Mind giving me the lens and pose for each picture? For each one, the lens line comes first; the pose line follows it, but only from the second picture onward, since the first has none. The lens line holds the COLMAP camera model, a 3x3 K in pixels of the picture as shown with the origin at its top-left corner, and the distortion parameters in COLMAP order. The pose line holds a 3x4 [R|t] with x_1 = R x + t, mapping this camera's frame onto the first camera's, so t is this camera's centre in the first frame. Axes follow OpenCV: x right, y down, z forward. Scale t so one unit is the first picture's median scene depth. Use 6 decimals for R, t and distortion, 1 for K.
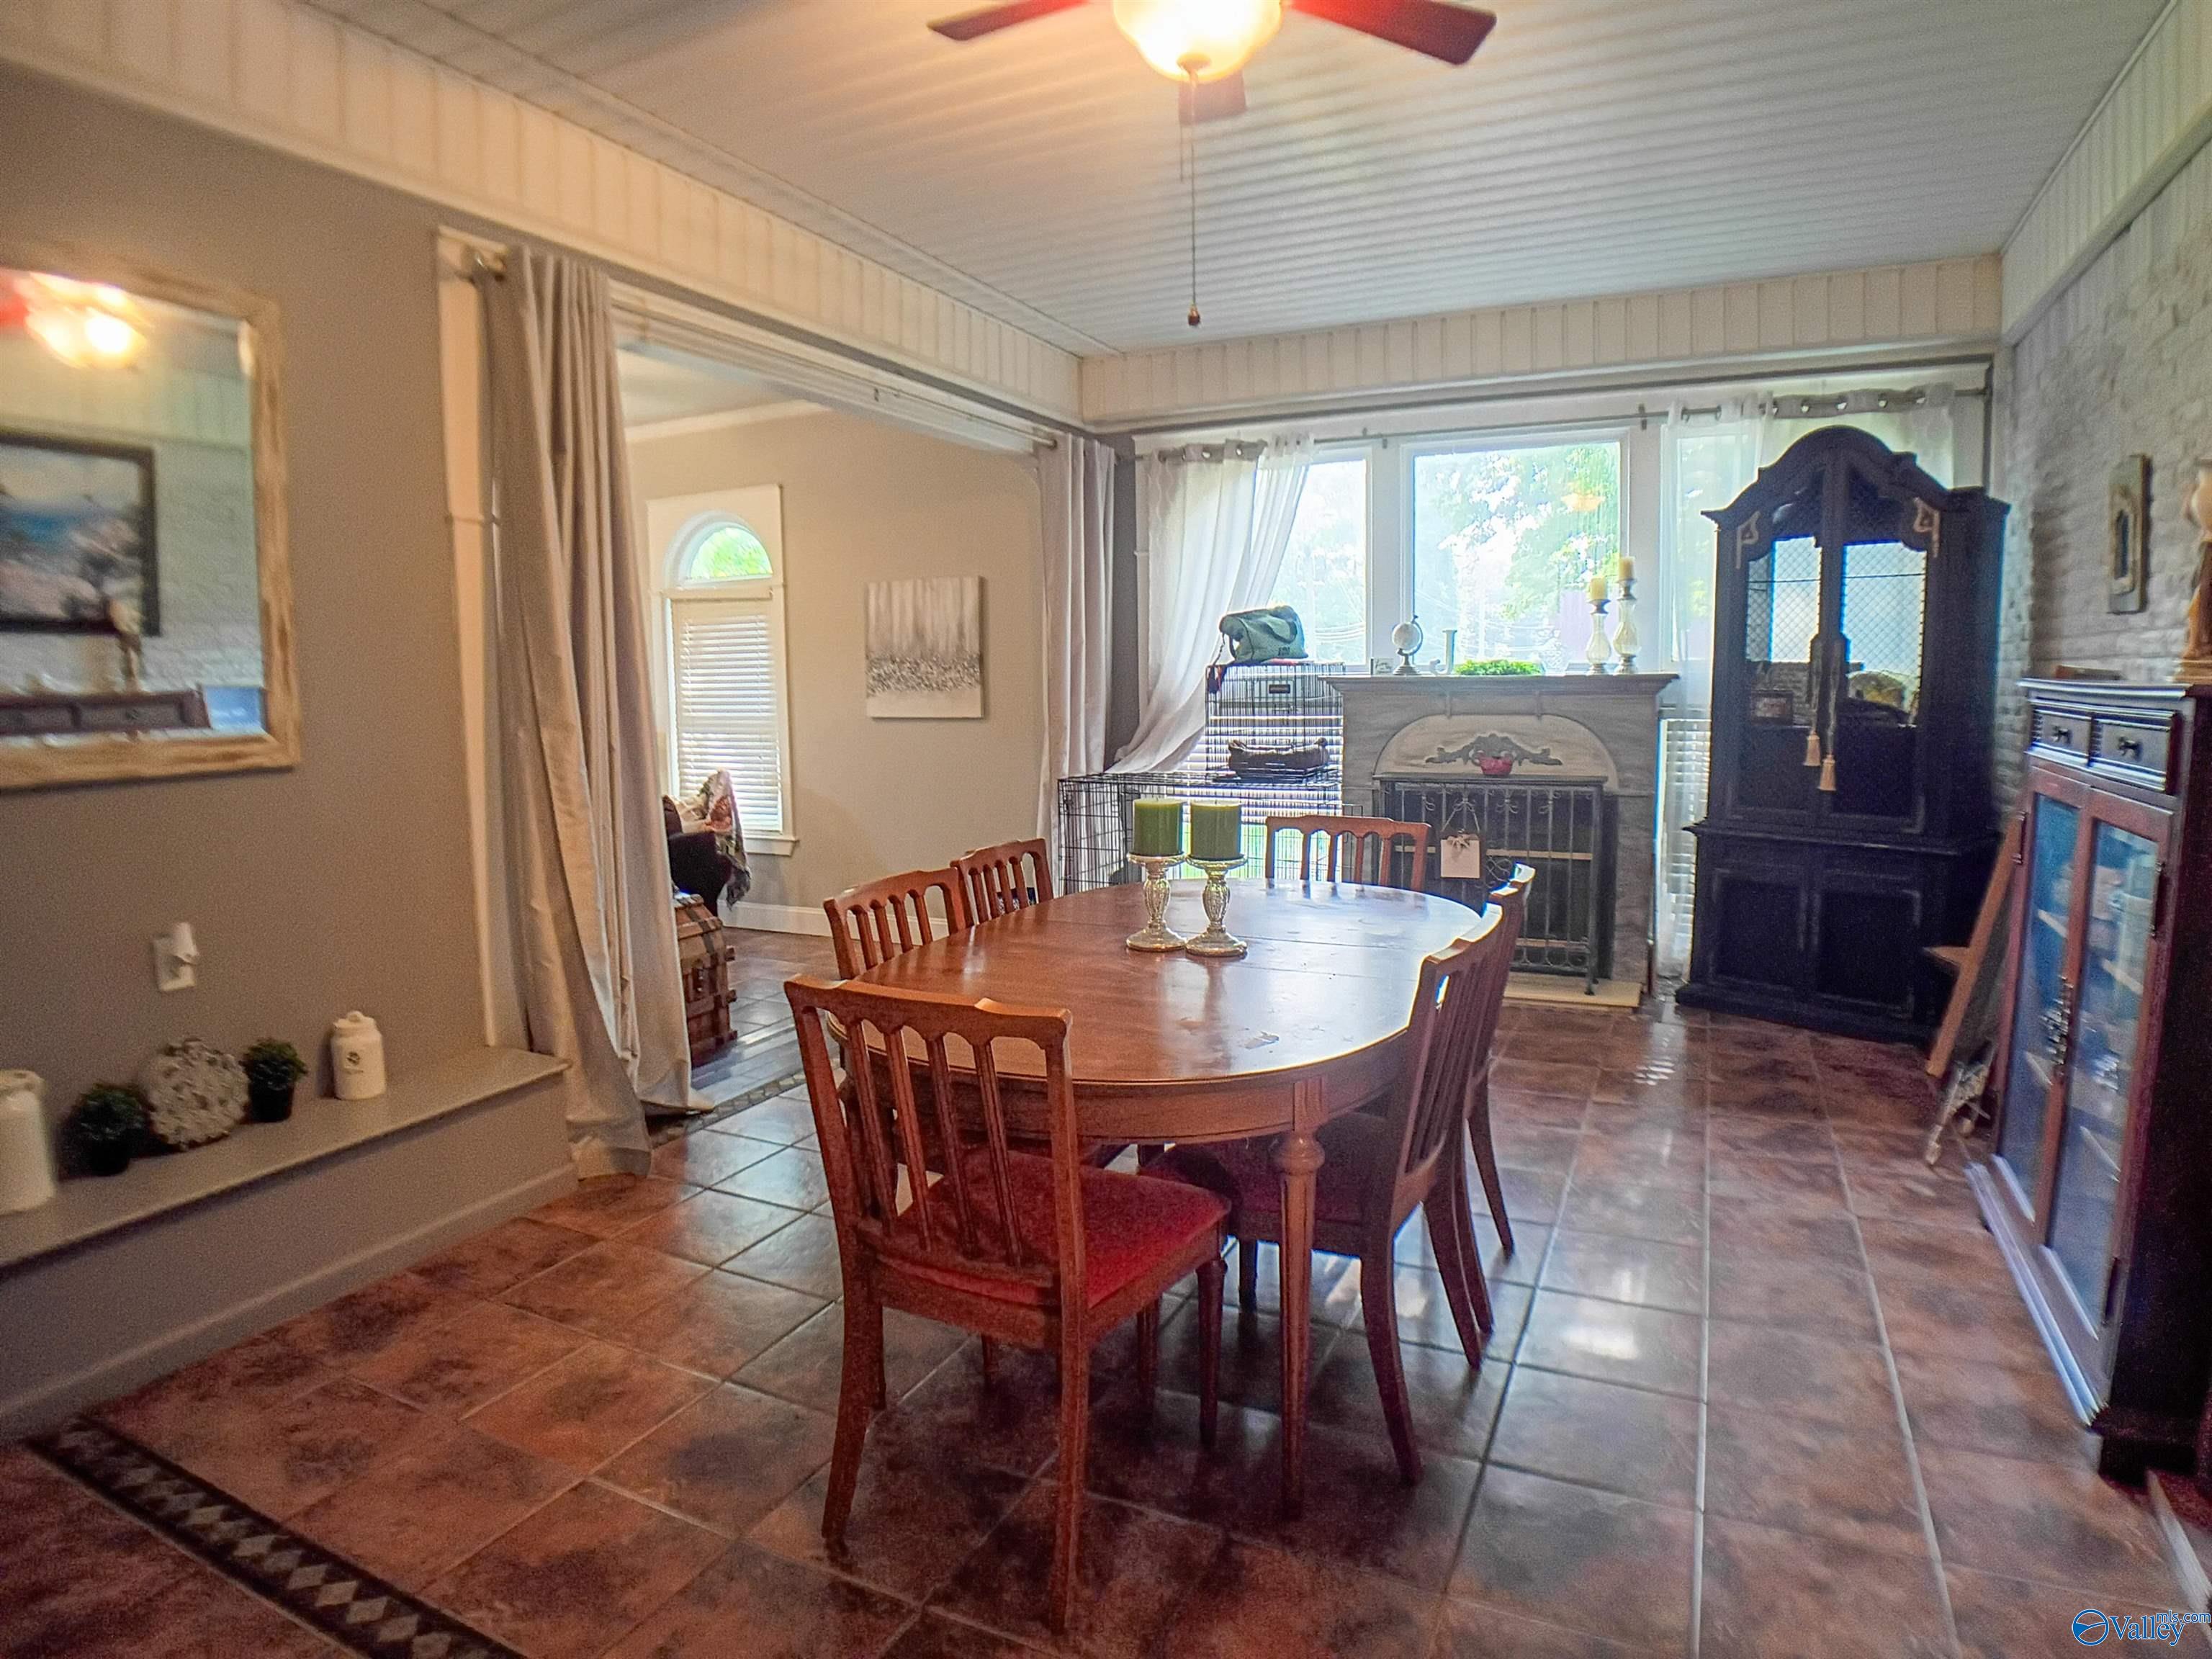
lens RADIAL K [[1271.3, 0, 1105.0], [0, 1271.3, 826.2], [0, 0, 1]] dist [-0.097762, 0.018474]
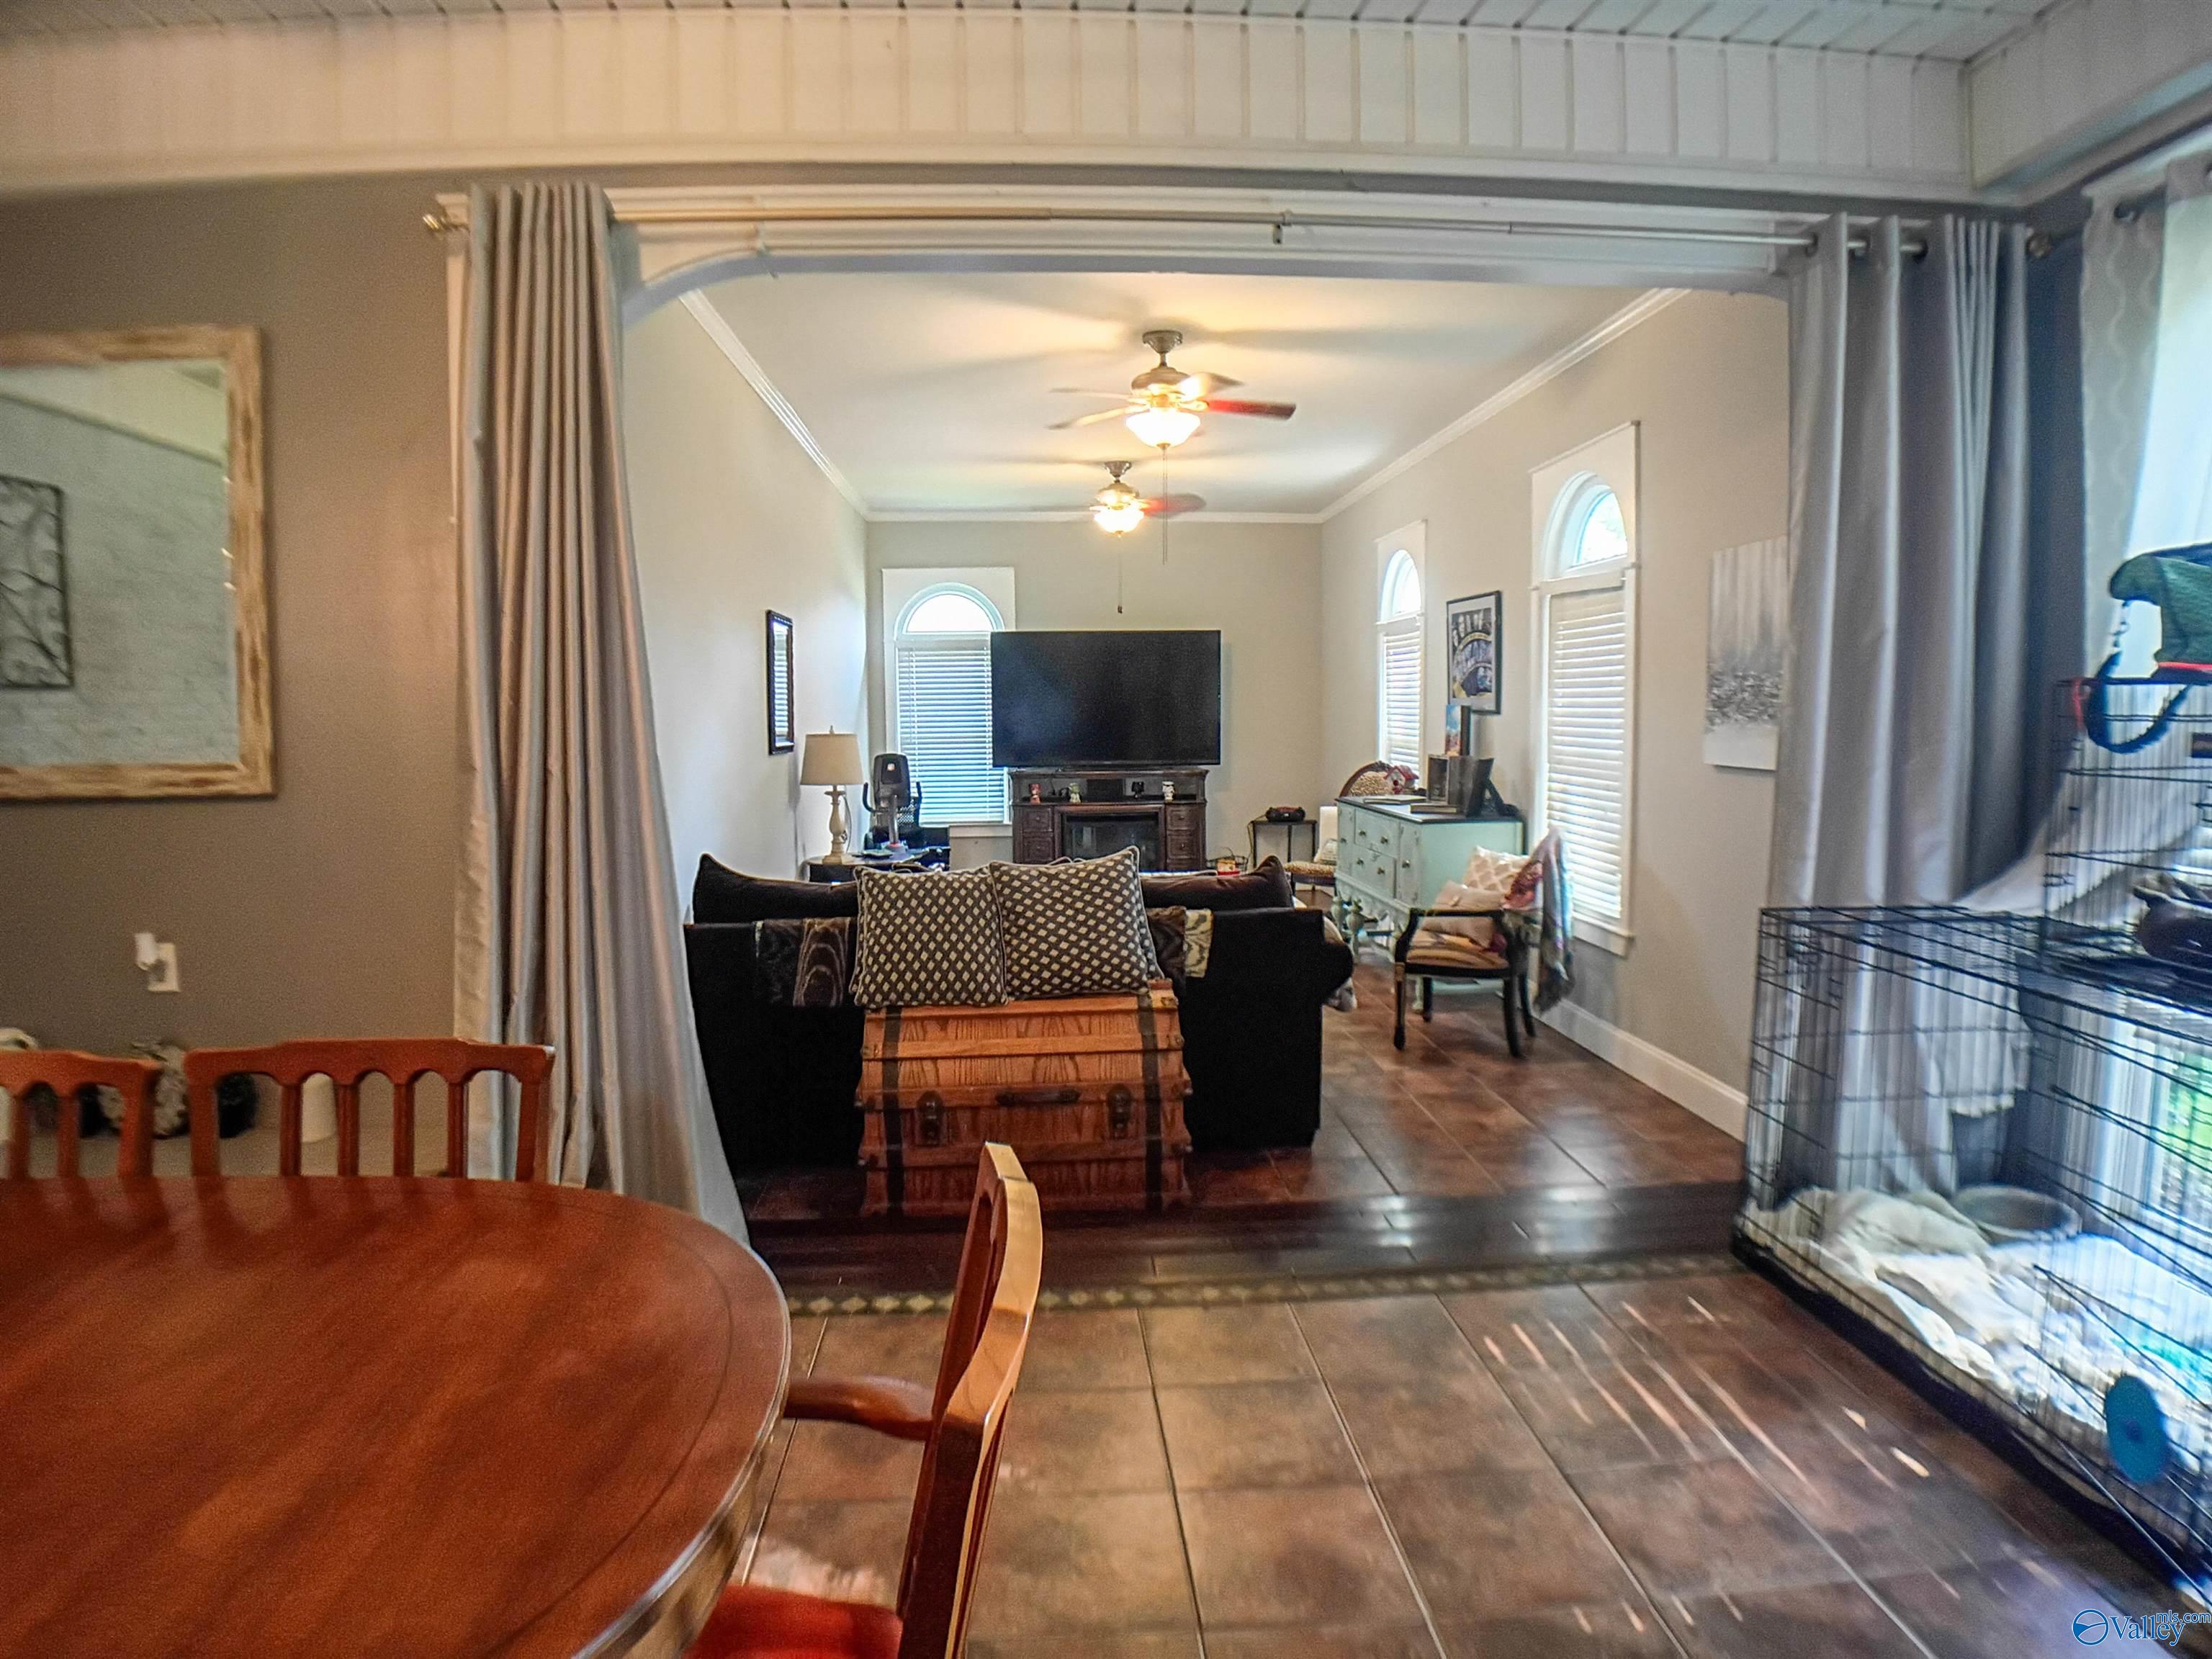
lens RADIAL K [[1271.3, 0, 1105.0], [0, 1271.3, 826.2], [0, 0, 1]] dist [-0.097762, 0.018474]
pose [[0.489595, 0.086824, -0.867617, 0.295954], [-0.098516, 0.994167, 0.043896, -0.074399], [0.866367, 0.063983, 0.495292, 0.607540]]
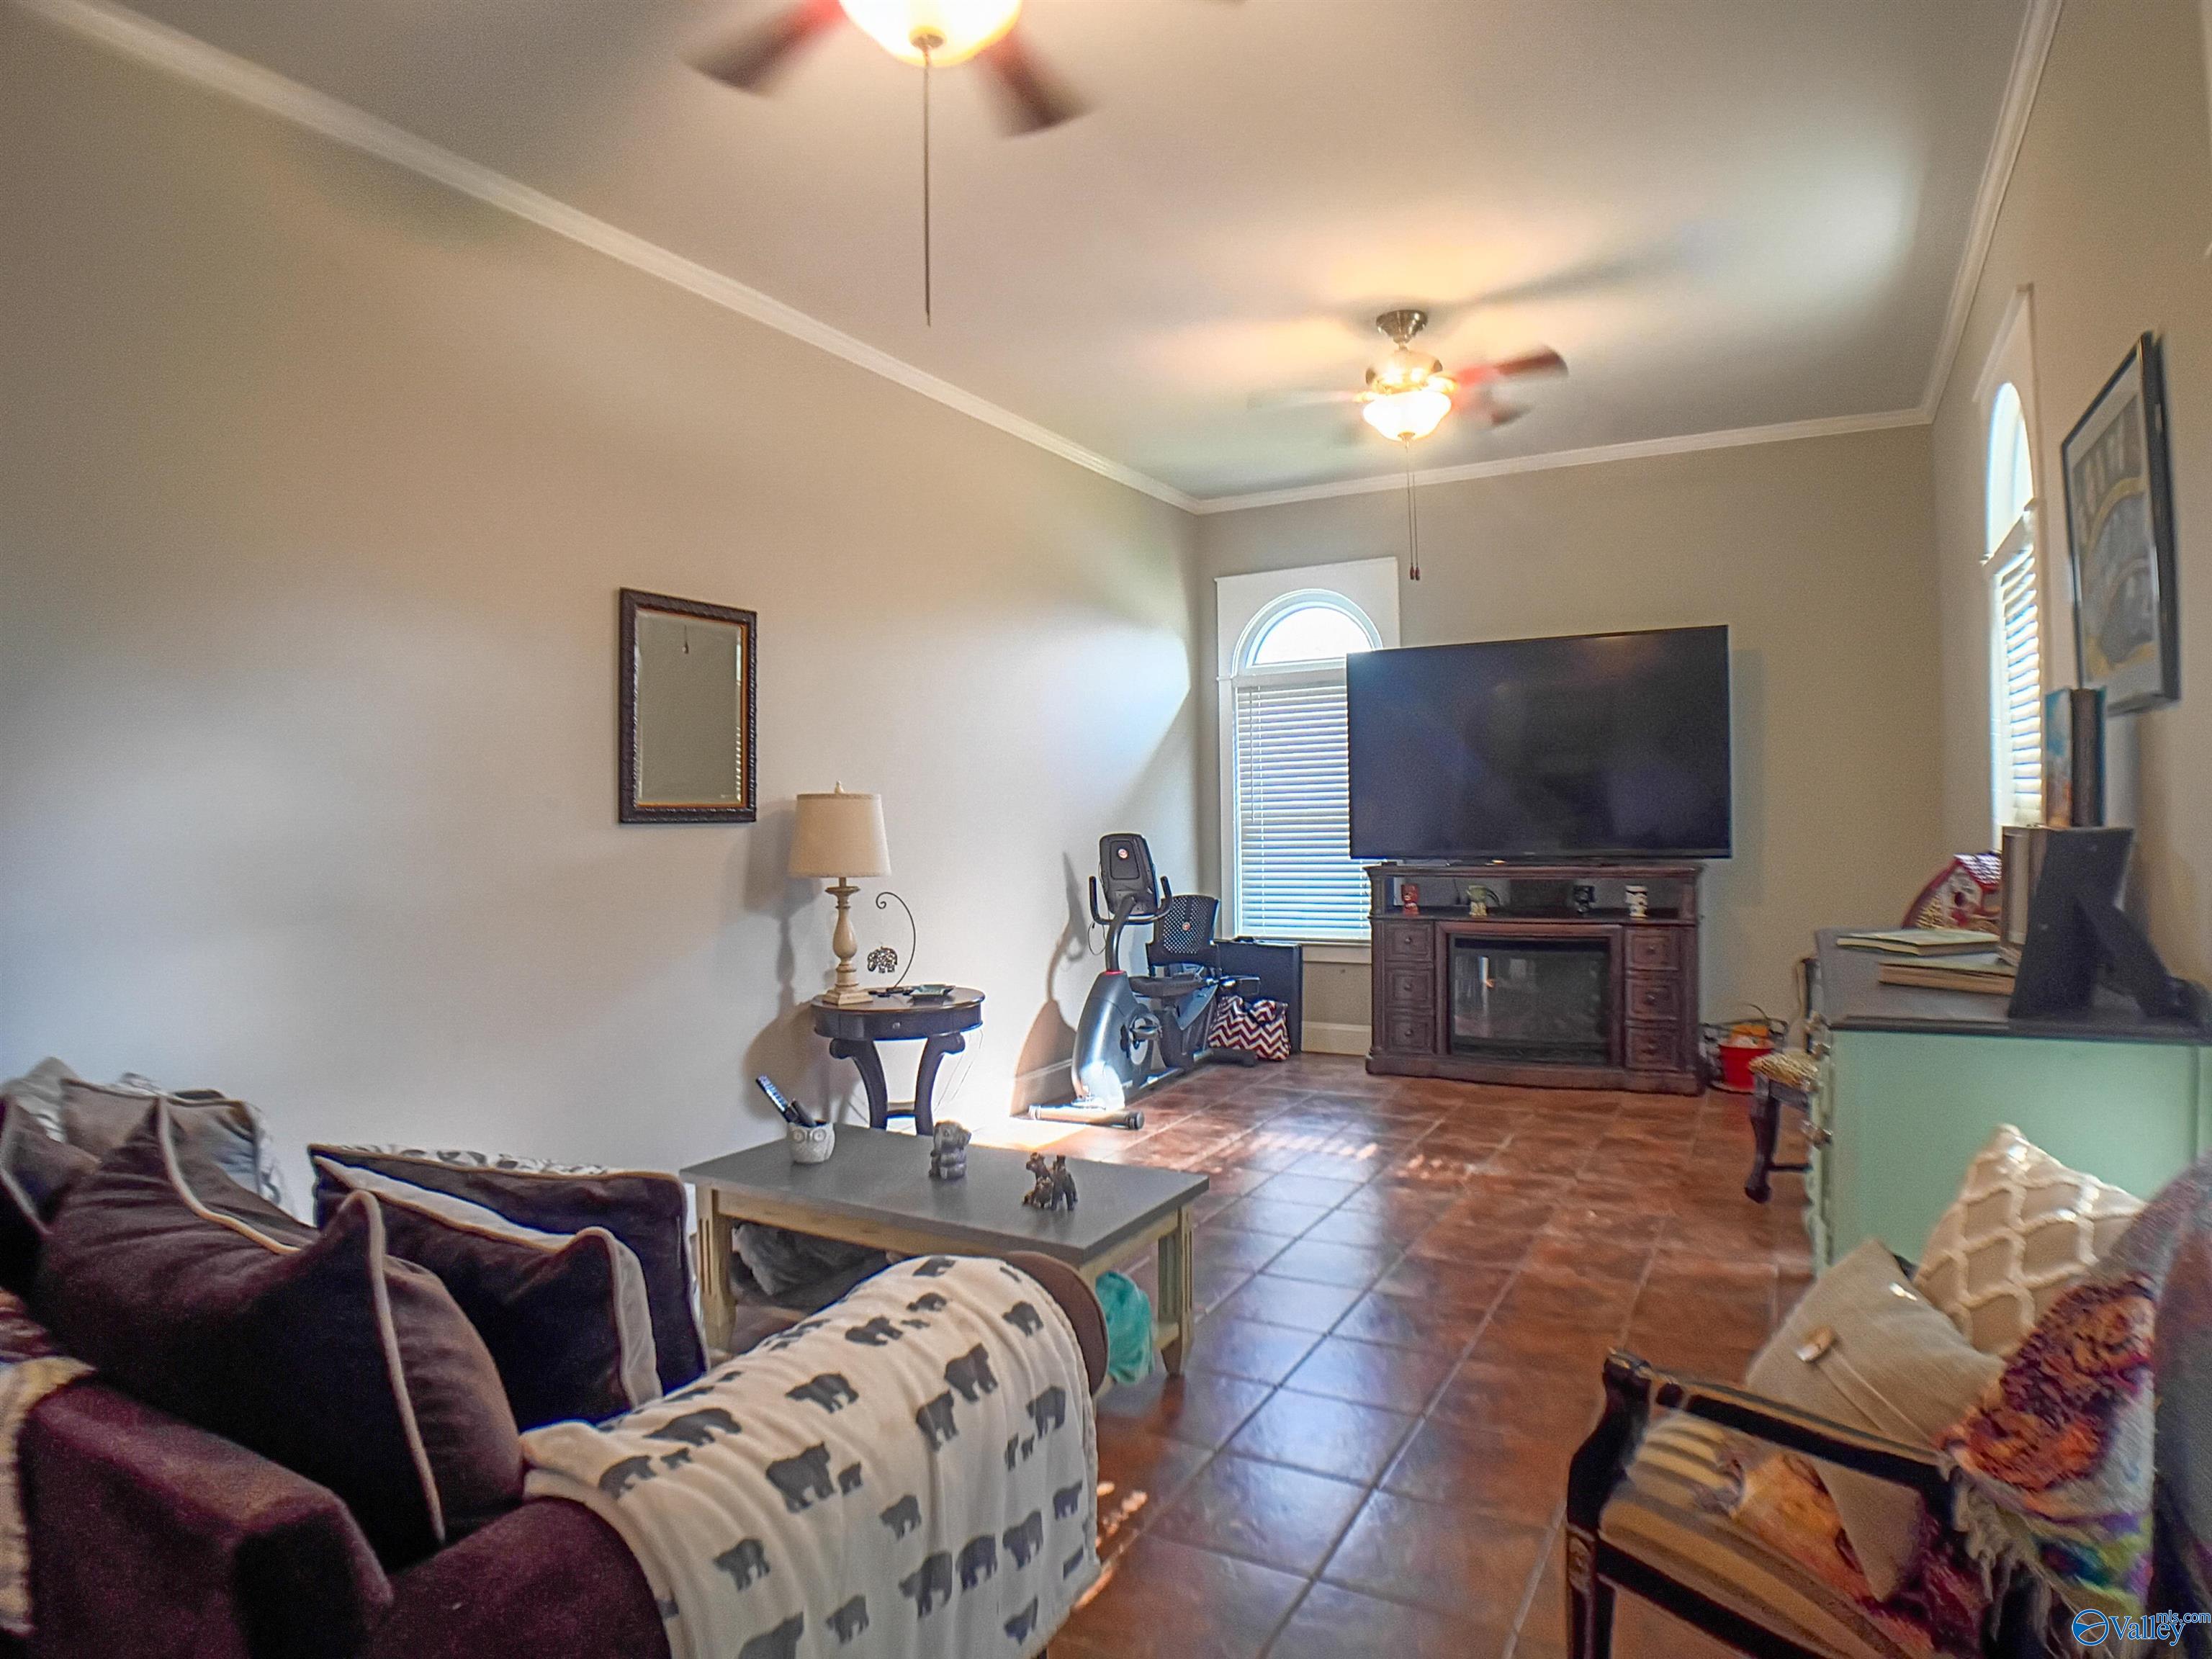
lens RADIAL K [[1266.4, 0, 1102.6], [0, 1266.4, 825.9], [0, 0, 1]] dist [-0.098337, 0.021556]
pose [[-0.069104, 0.019996, -0.997409, -0.216323], [-0.098791, 0.994748, 0.026787, -0.103997], [0.992706, 0.100386, -0.066765, 1.265919]]
